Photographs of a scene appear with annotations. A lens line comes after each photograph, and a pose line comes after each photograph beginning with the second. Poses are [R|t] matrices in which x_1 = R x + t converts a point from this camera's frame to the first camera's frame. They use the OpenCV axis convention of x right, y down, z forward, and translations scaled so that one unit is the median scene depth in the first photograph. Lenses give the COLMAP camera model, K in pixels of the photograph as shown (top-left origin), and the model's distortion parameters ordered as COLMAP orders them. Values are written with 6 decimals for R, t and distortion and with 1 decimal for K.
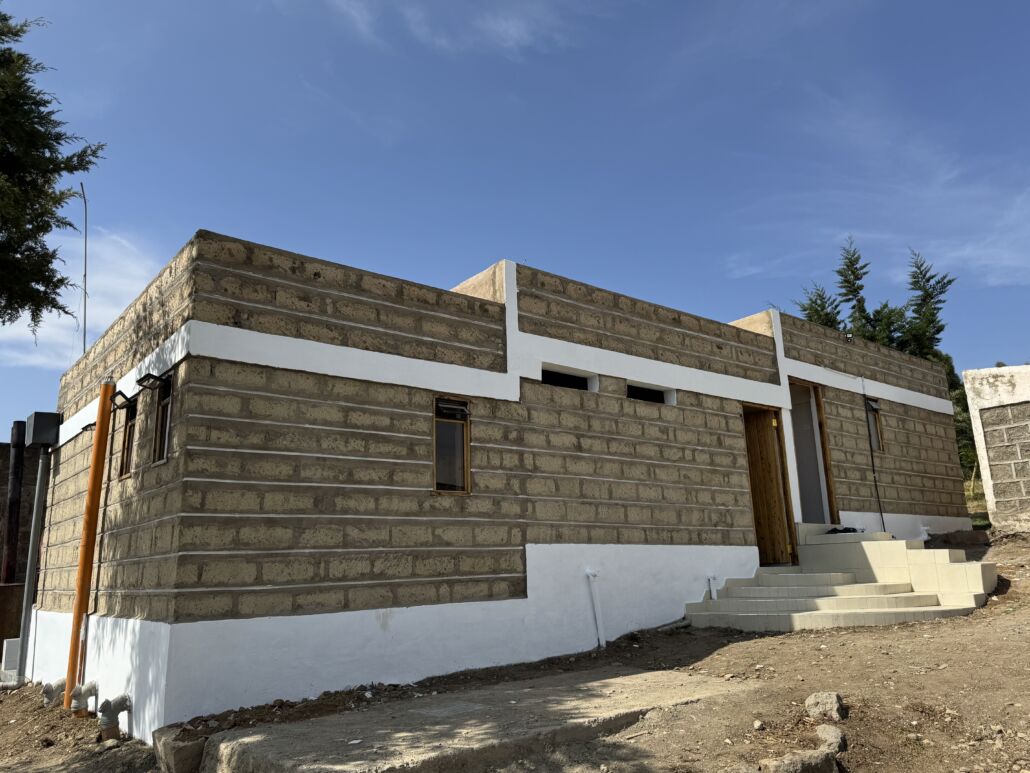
lens RADIAL K [[759.3, 0, 515.0], [0, 759.3, 386.5], [0, 0, 1]] dist [0.171641, -0.287150]
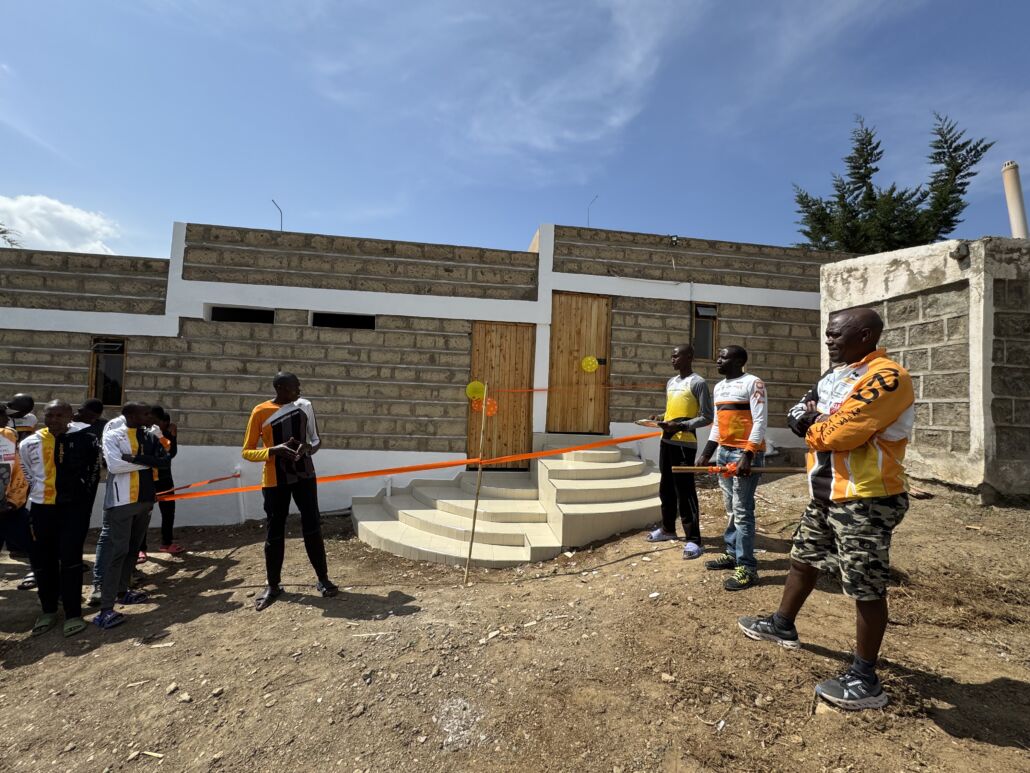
lens RADIAL K [[458.3, 0, 515.0], [0, 458.3, 386.5], [0, 0, 1]] dist [-0.000911, 0.000049]
pose [[0.849462, 0.046778, -0.525572, 0.868687], [0.060812, 0.980746, 0.185578, -0.006591], [0.524133, -0.189602, 0.830262, 0.615895]]
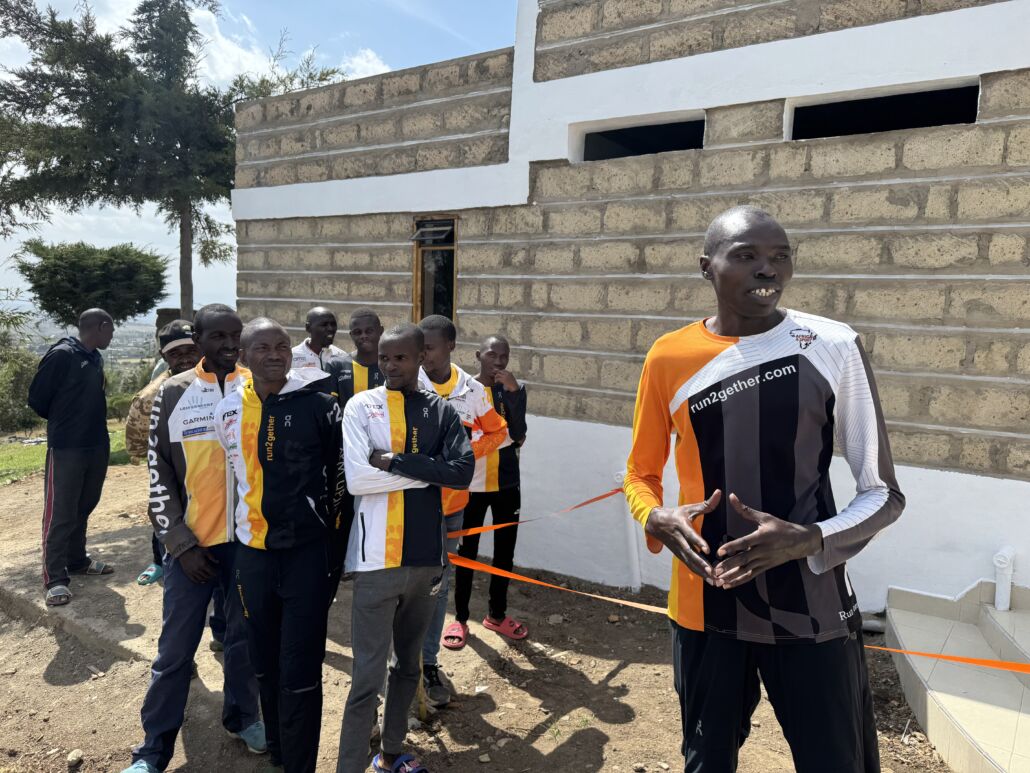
lens RADIAL K [[733.2, 0, 515.0], [0, 733.2, 386.5], [0, 0, 1]] dist [0.103107, -0.127748]
pose [[0.287384, 0.133875, -0.948413, 0.602462], [0.178380, 0.965380, 0.190322, 0.047332], [0.941058, -0.223874, 0.253554, 0.764063]]
